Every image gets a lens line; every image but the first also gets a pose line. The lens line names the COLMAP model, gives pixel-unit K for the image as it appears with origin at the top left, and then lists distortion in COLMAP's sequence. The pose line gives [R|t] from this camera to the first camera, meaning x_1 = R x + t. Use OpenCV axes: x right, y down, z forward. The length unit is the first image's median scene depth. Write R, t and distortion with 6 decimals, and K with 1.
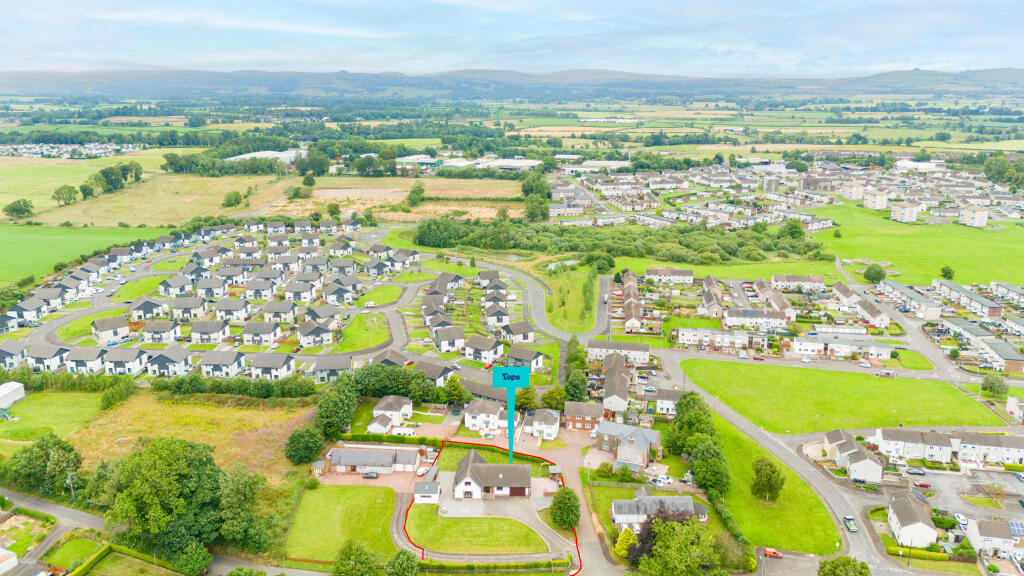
lens RADIAL K [[741.3, 0, 512.0], [0, 741.3, 288.0], [0, 0, 1]] dist [0.091649, -0.094611]
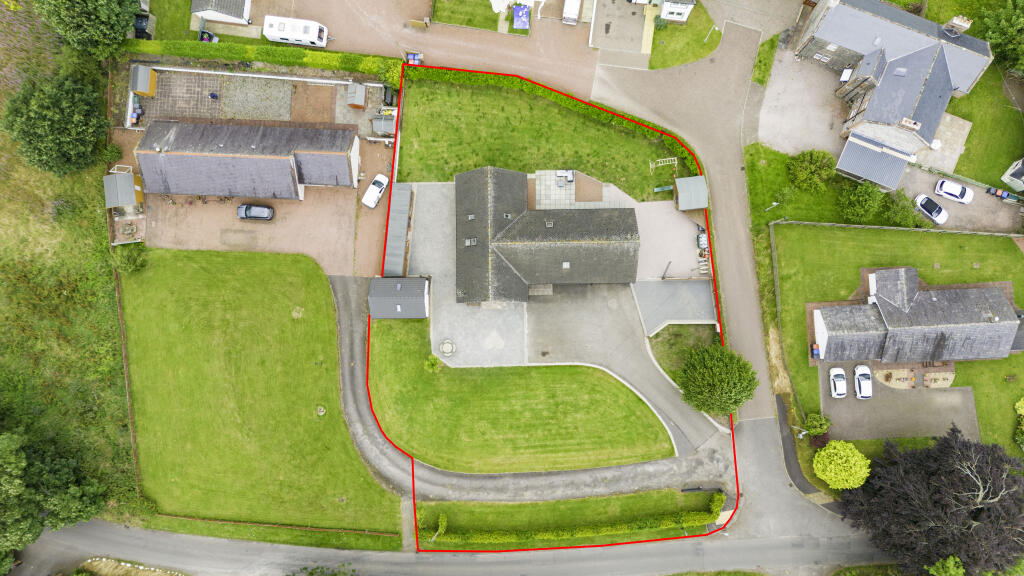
lens RADIAL K [[741.3, 0, 512.0], [0, 741.3, 288.0], [0, 0, 1]] dist [0.091649, -0.094611]
pose [[0.998497, -0.049993, -0.022455, -0.039441], [0.037410, 0.322315, 0.945893, -0.150482], [-0.040050, -0.945311, 0.323701, 0.909550]]
